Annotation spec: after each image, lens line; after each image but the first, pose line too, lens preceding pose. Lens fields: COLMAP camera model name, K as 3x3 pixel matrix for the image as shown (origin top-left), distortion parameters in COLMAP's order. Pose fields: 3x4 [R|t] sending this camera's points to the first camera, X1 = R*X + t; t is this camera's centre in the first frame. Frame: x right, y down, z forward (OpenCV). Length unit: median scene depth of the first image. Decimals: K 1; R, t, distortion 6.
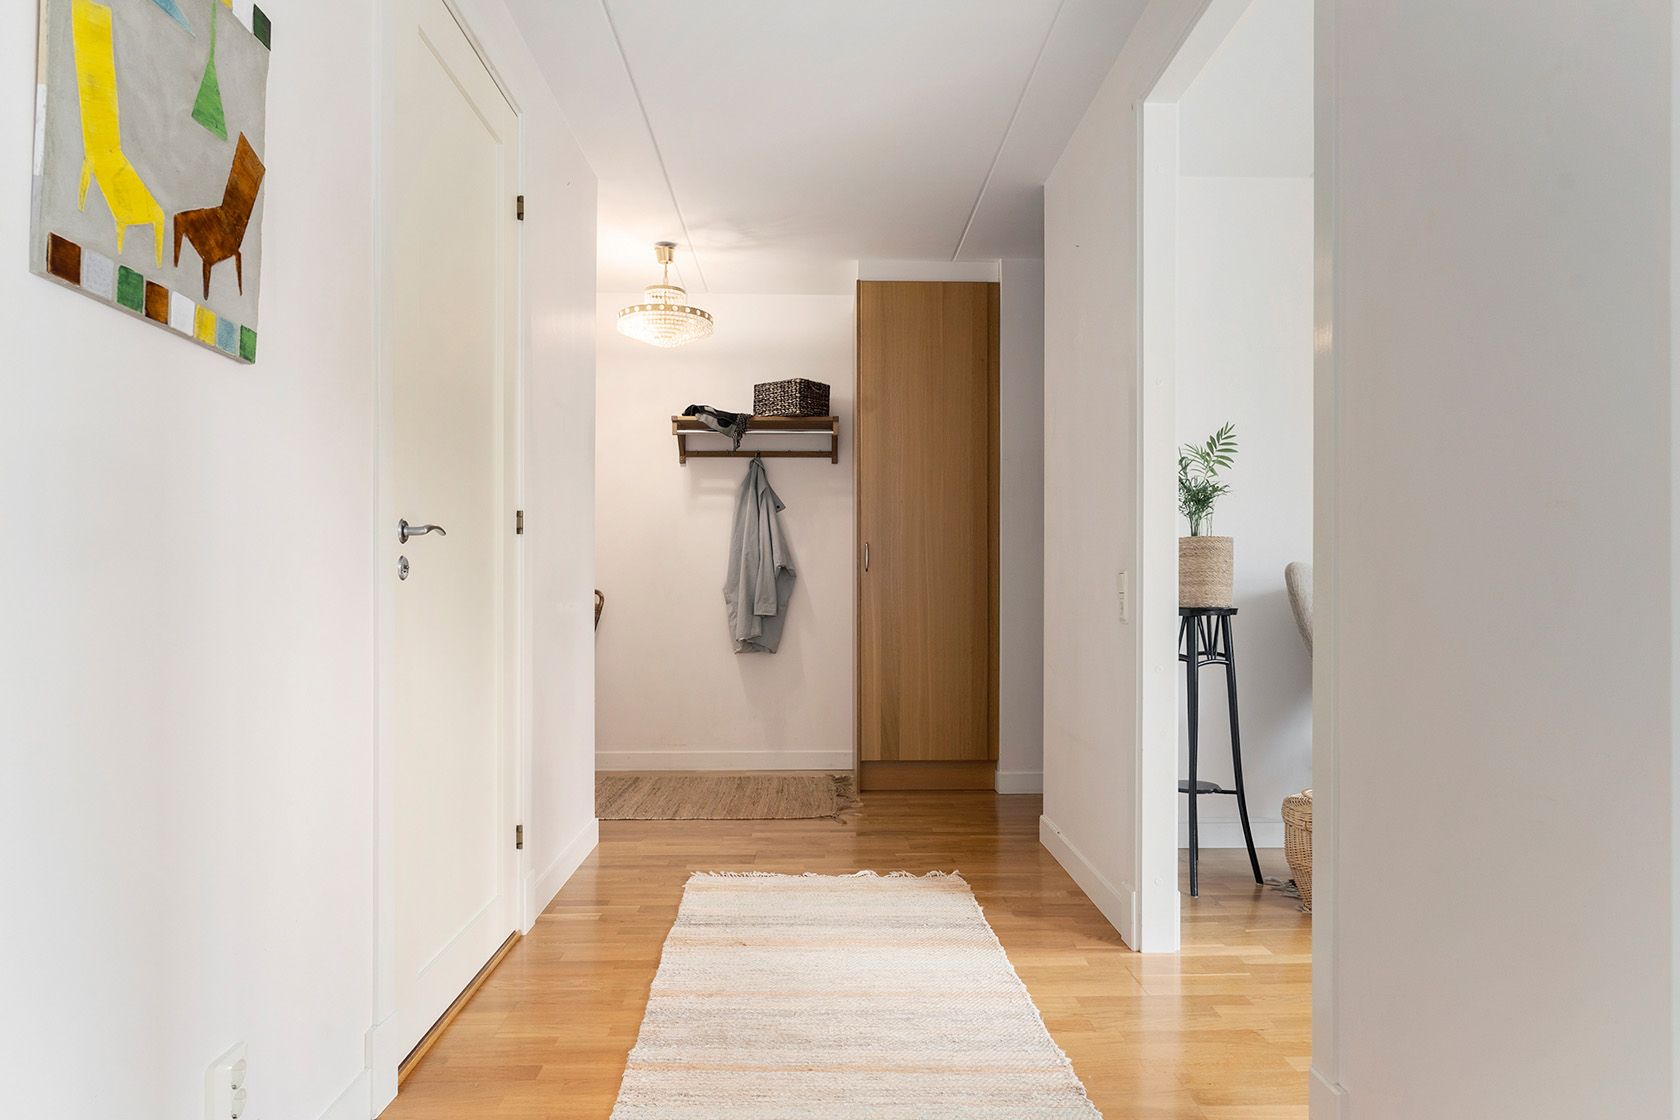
lens RADIAL K [[1020.3, 0, 841.2], [0, 1020.3, 566.1], [0, 0, 1]] dist [0.003114, -0.000397]
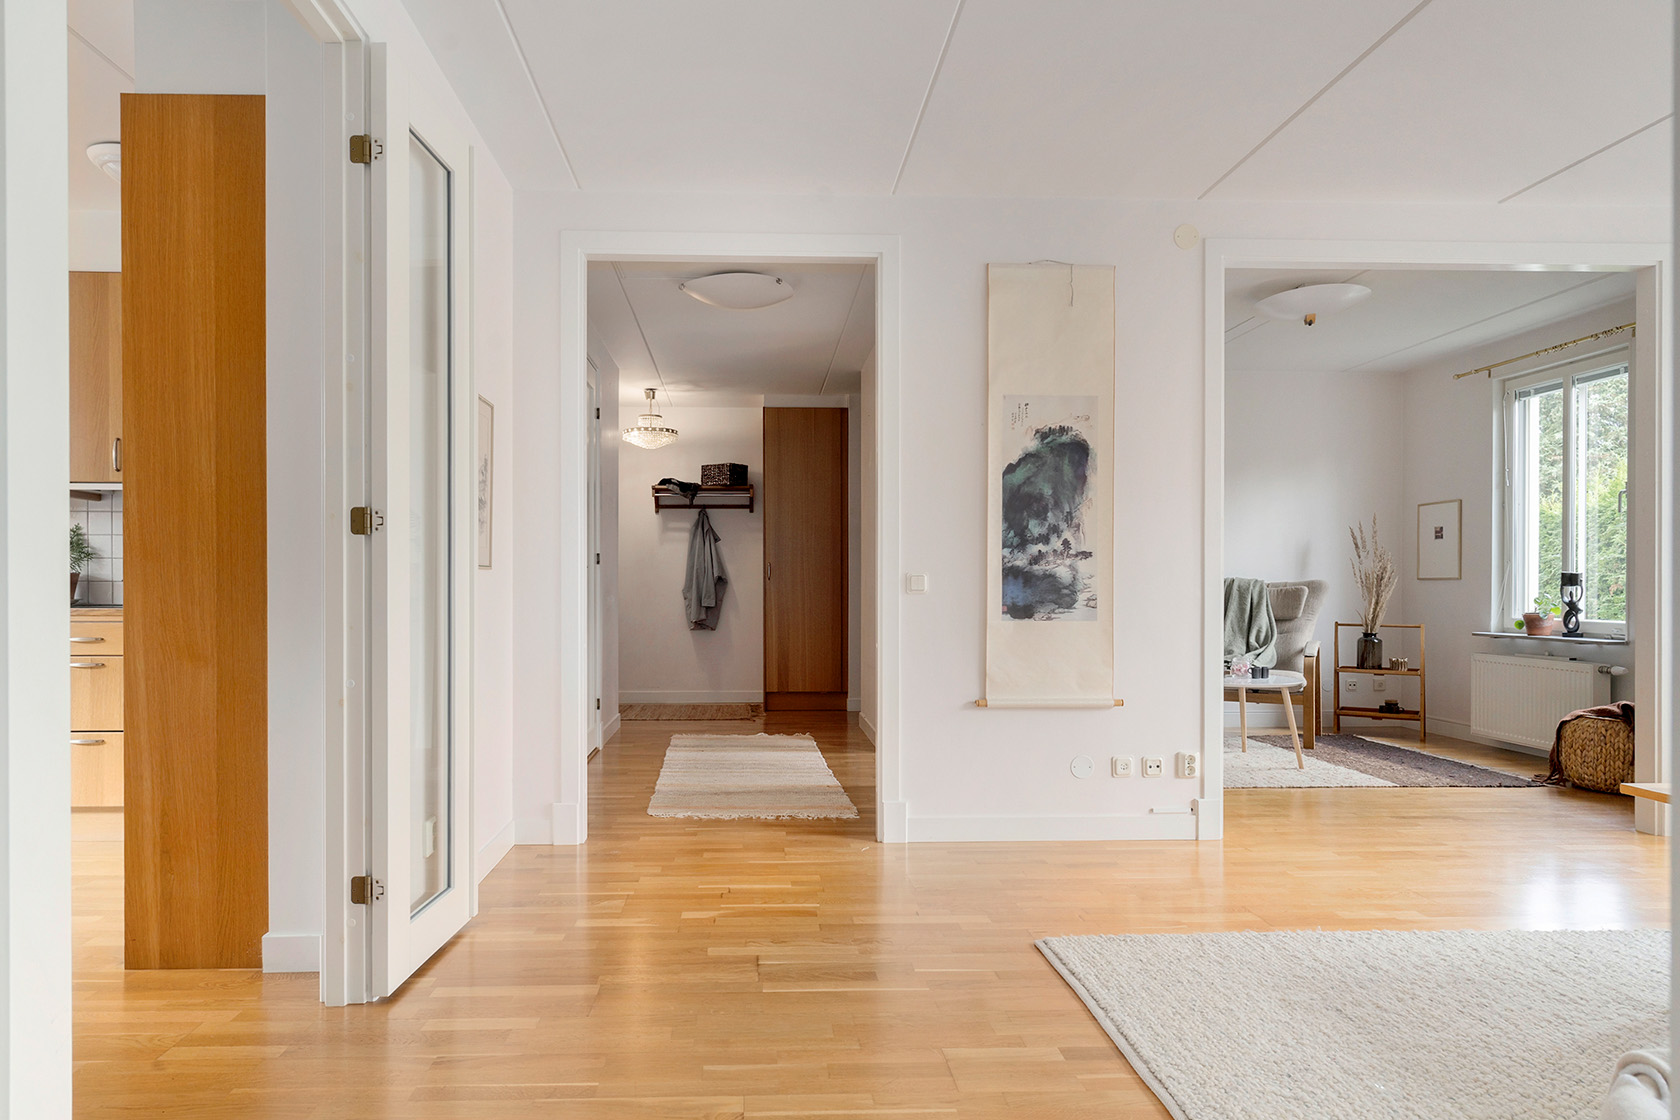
lens RADIAL K [[1020.3, 0, 801.4], [0, 1020.3, 576.8], [0, 0, 1]] dist [0.003114, -0.000397]
pose [[0.999700, -0.001949, 0.024428, 0.035033], [0.001789, 0.999977, 0.006539, -0.009939], [-0.024440, -0.006493, 0.999680, -0.652890]]
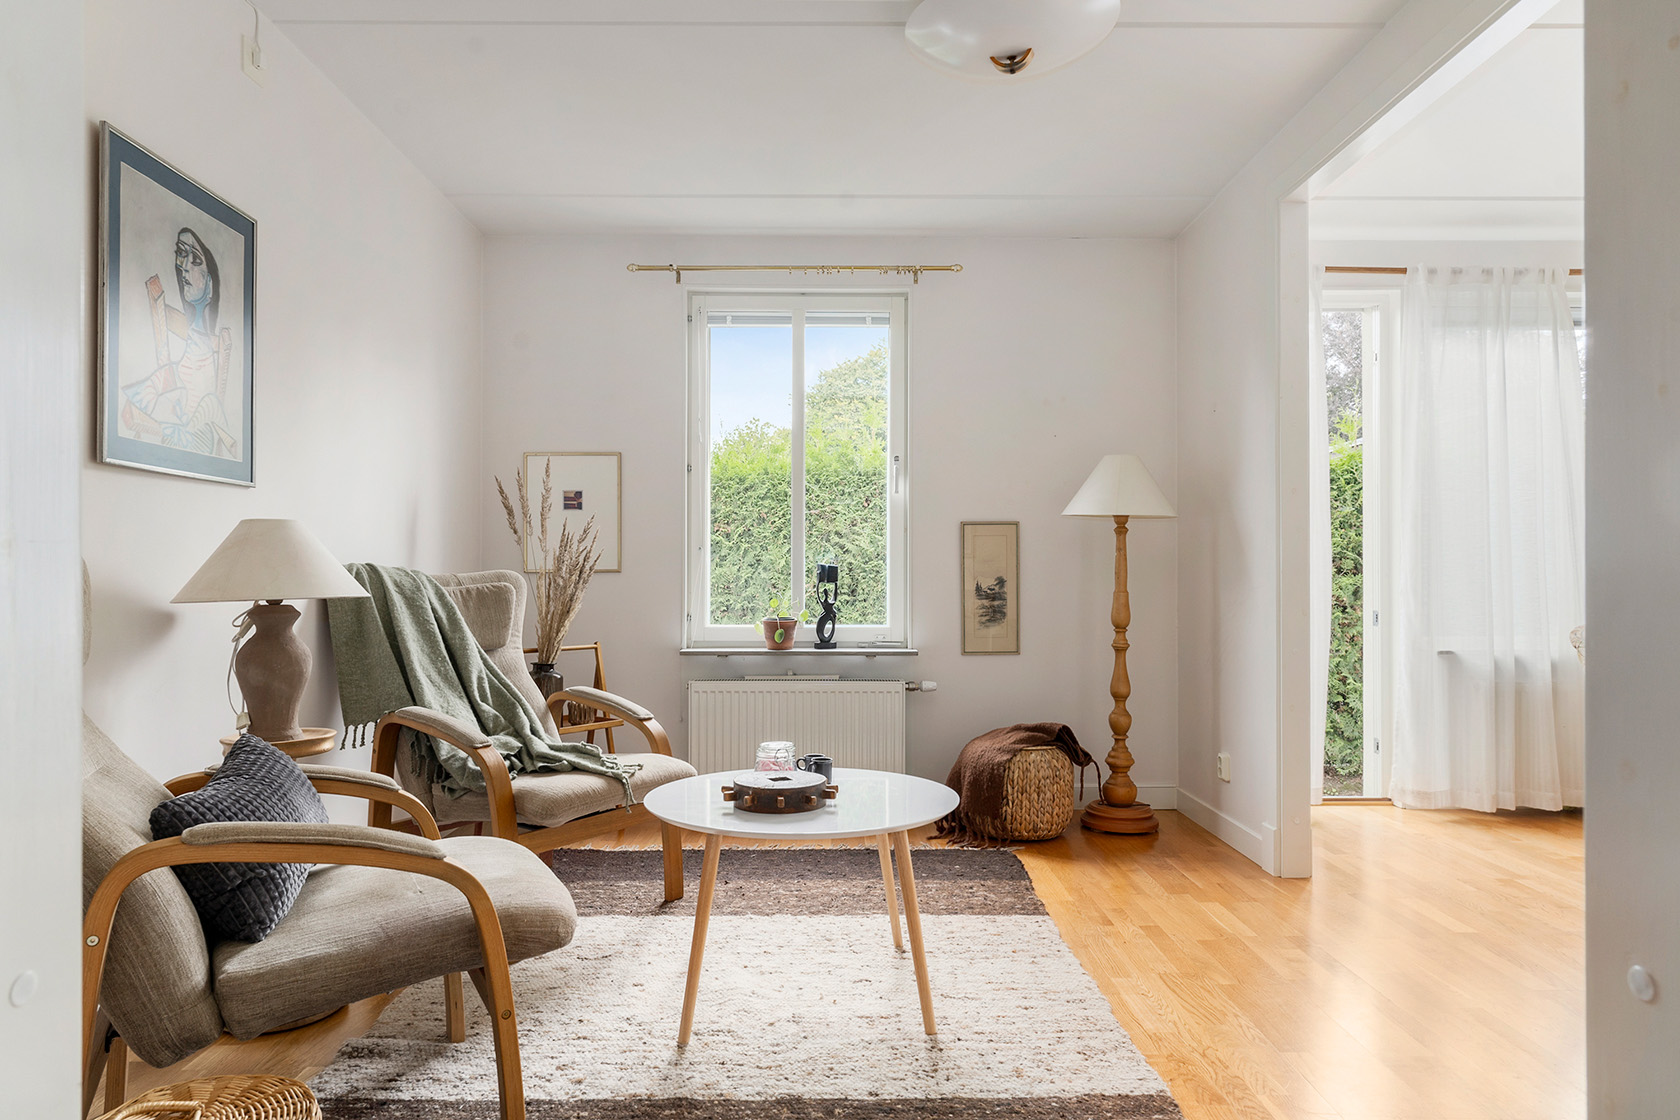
lens RADIAL K [[1020.3, 0, 834.1], [0, 1020.3, 563.1], [0, 0, 1]] dist [0.003114, -0.000397]
pose [[-0.001139, 0.015642, 0.999877, 0.041879], [-0.015471, 0.999758, -0.015658, 0.006141], [-0.999880, -0.015487, -0.000897, 0.445770]]
